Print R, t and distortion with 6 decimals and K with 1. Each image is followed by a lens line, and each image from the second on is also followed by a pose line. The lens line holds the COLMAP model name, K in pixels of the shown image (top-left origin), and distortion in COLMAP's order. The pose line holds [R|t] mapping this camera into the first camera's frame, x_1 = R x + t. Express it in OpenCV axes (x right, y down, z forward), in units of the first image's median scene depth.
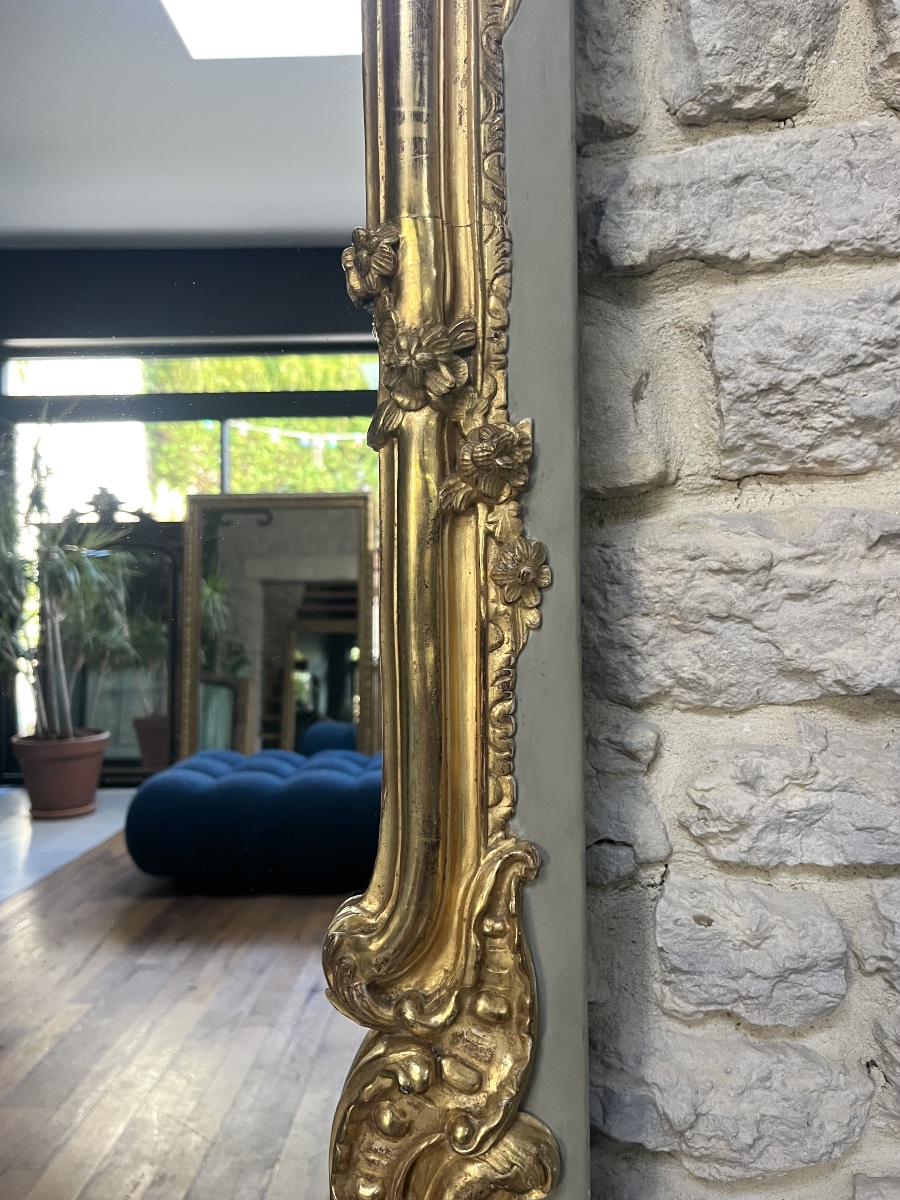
lens RADIAL K [[919.6, 0, 451.1], [0, 919.6, 590.0], [0, 0, 1]] dist [0.049791, -0.072951]
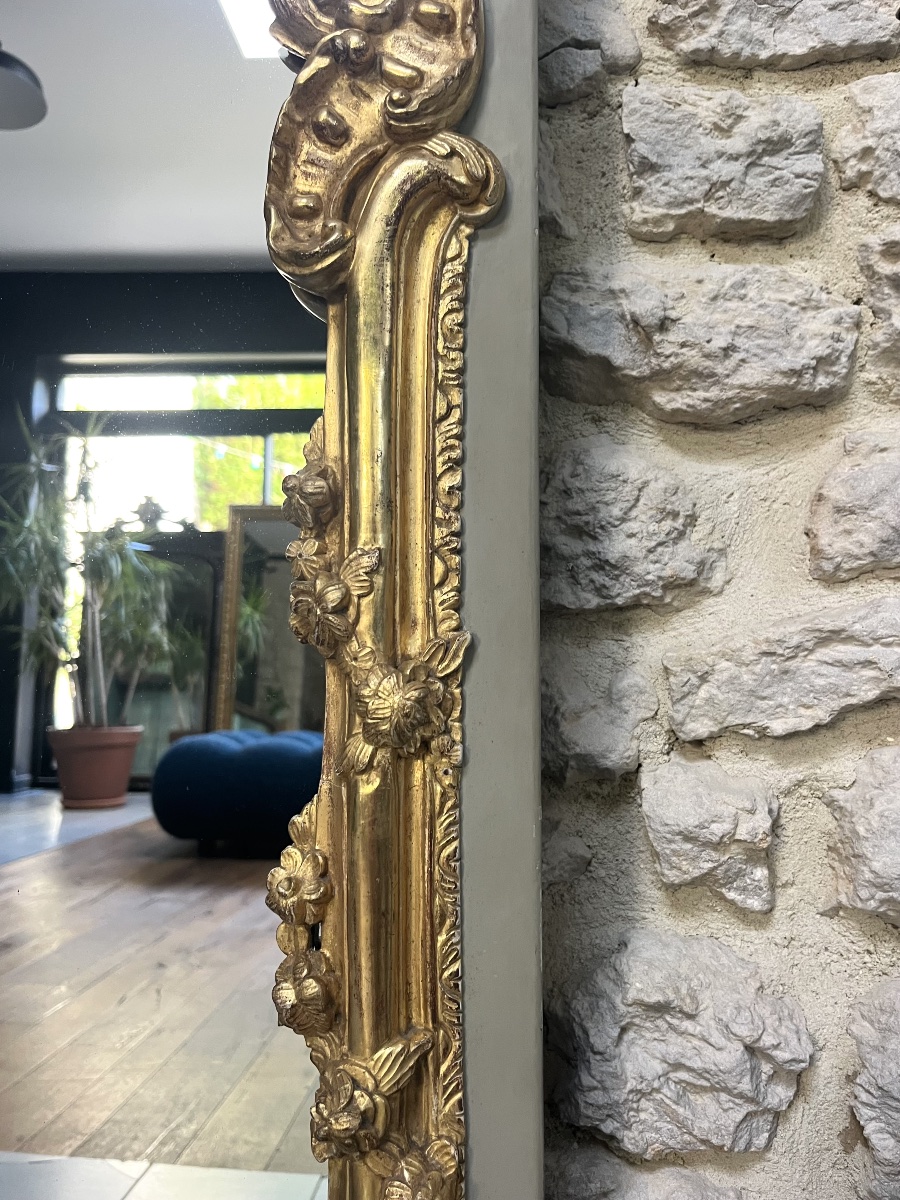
lens RADIAL K [[923.9, 0, 450.0], [0, 923.9, 600.0], [0, 0, 1]] dist [0.052908, -0.082560]
pose [[0.998609, 0.014618, -0.050650, 0.097002], [-0.018921, 0.996154, -0.085547, 0.943302], [0.049205, 0.086386, 0.995046, 0.068563]]
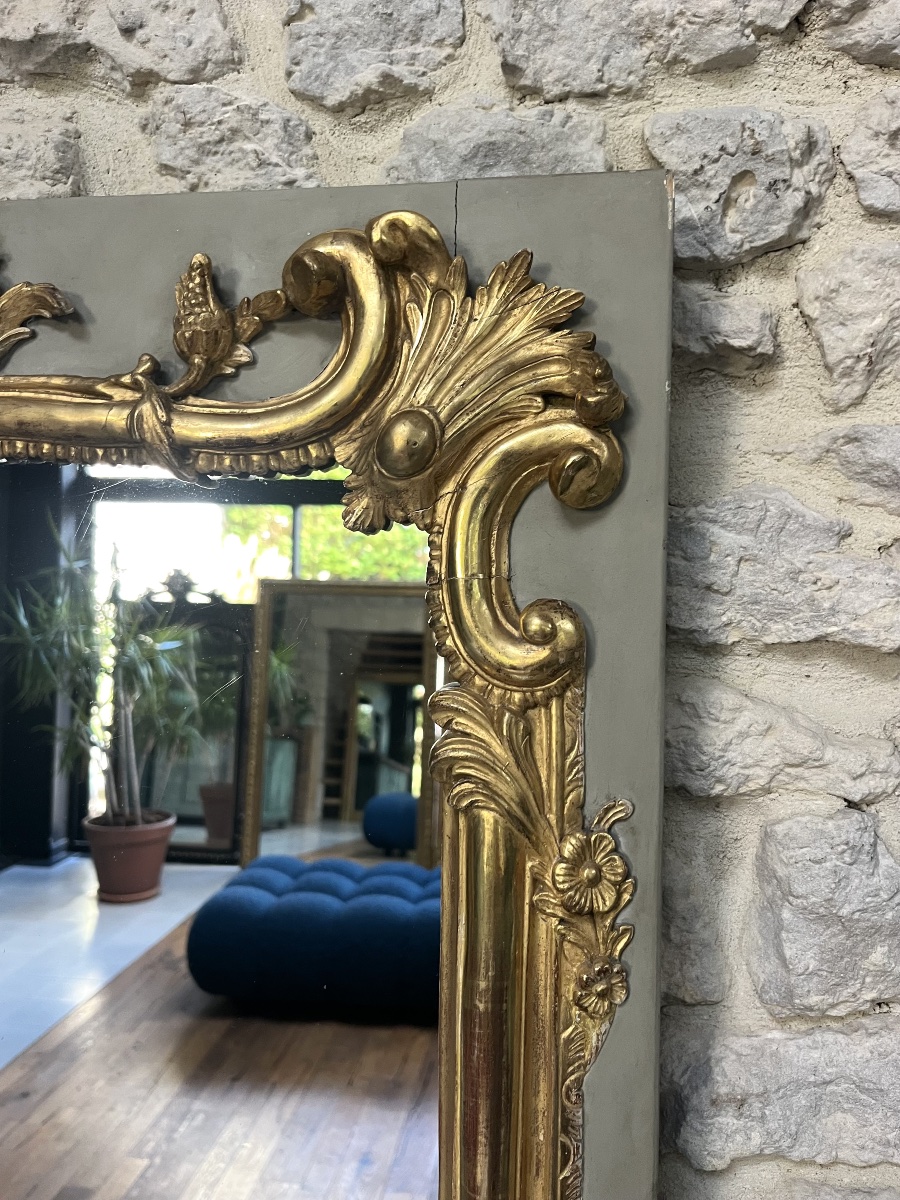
lens RADIAL K [[910.7, 0, 460.0], [0, 910.7, 599.6], [0, 0, 1]] dist [0.080549, -0.117645]
pose [[0.997736, 0.030937, -0.059709, -0.025377], [-0.031326, 0.999494, -0.005591, -0.897406], [0.059505, 0.007449, 0.998200, 0.028687]]
